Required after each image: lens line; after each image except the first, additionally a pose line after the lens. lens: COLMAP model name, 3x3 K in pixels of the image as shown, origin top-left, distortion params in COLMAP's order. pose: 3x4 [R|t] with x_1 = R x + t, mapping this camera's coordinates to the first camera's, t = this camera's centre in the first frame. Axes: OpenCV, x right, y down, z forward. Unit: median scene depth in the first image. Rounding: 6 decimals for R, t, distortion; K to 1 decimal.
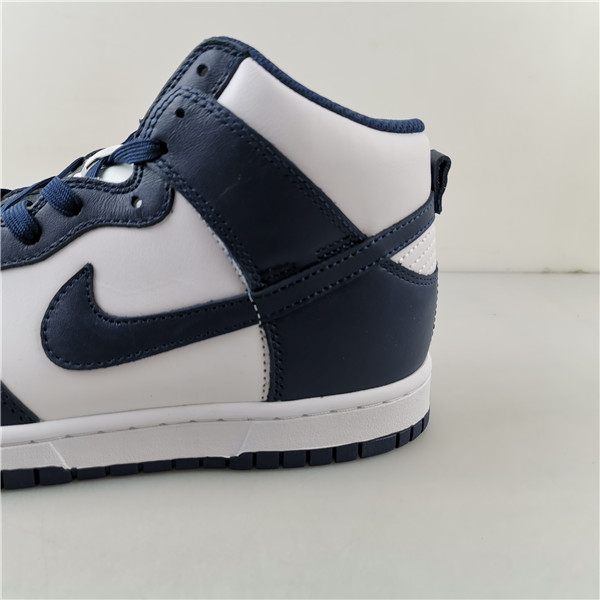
lens RADIAL K [[656.2, 0, 300.0], [0, 656.2, 300.0], [0, 0, 1]] dist [0.018737, -0.015978]
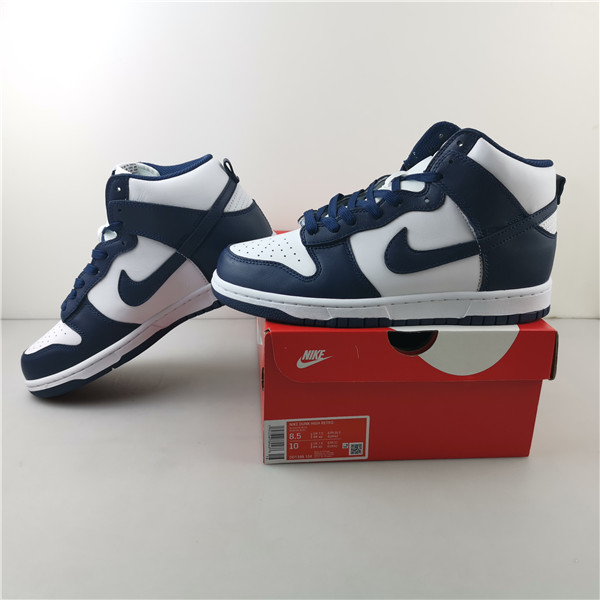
lens RADIAL K [[656.2, 0, 300.0], [0, 656.2, 300.0], [0, 0, 1]] dist [0.018737, -0.015978]
pose [[0.997314, 0.003257, -0.073166, -0.510127], [-0.003626, 0.999981, -0.004911, 0.207215], [0.073148, 0.005163, 0.997308, -1.280675]]
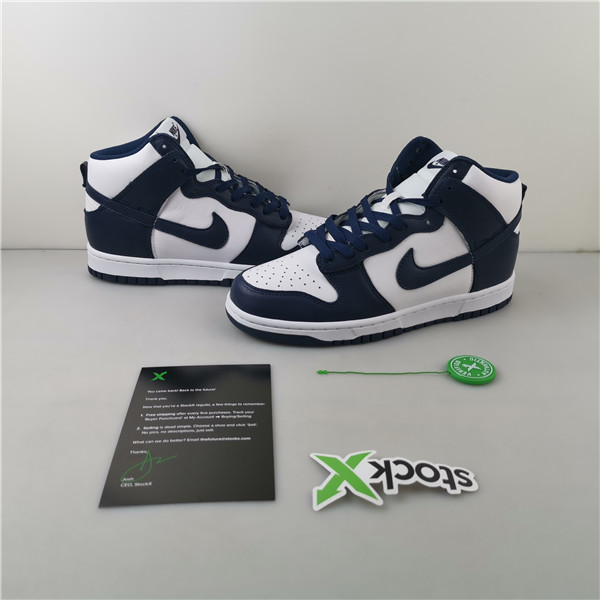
lens RADIAL K [[656.2, 0, 300.0], [0, 656.2, 300.0], [0, 0, 1]] dist [0.018737, -0.015978]
pose [[0.969128, -0.133390, 0.207361, -1.277374], [0.096072, 0.978842, 0.180661, -0.354106], [-0.227072, -0.155162, 0.961438, -1.360150]]
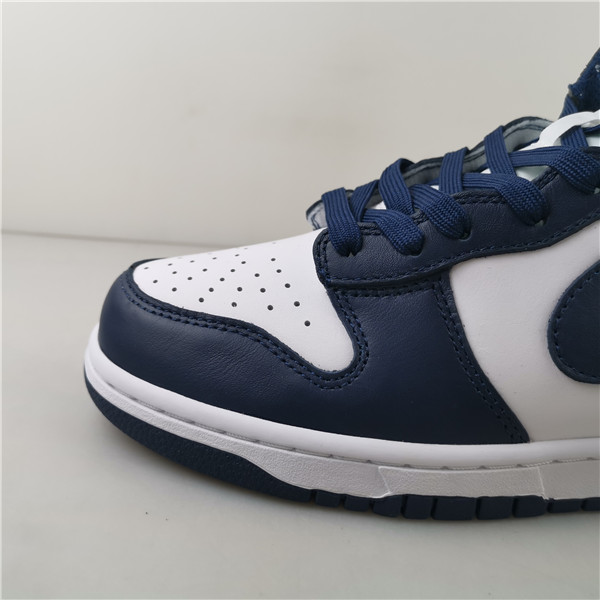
lens RADIAL K [[656.2, 0, 300.0], [0, 656.2, 300.0], [0, 0, 1]] dist [0.018737, -0.015978]
pose [[0.996947, 0.063824, -0.044981, -0.656217], [-0.062961, 0.997808, 0.020362, 0.009219], [0.046182, -0.017467, 0.998780, 0.166363]]
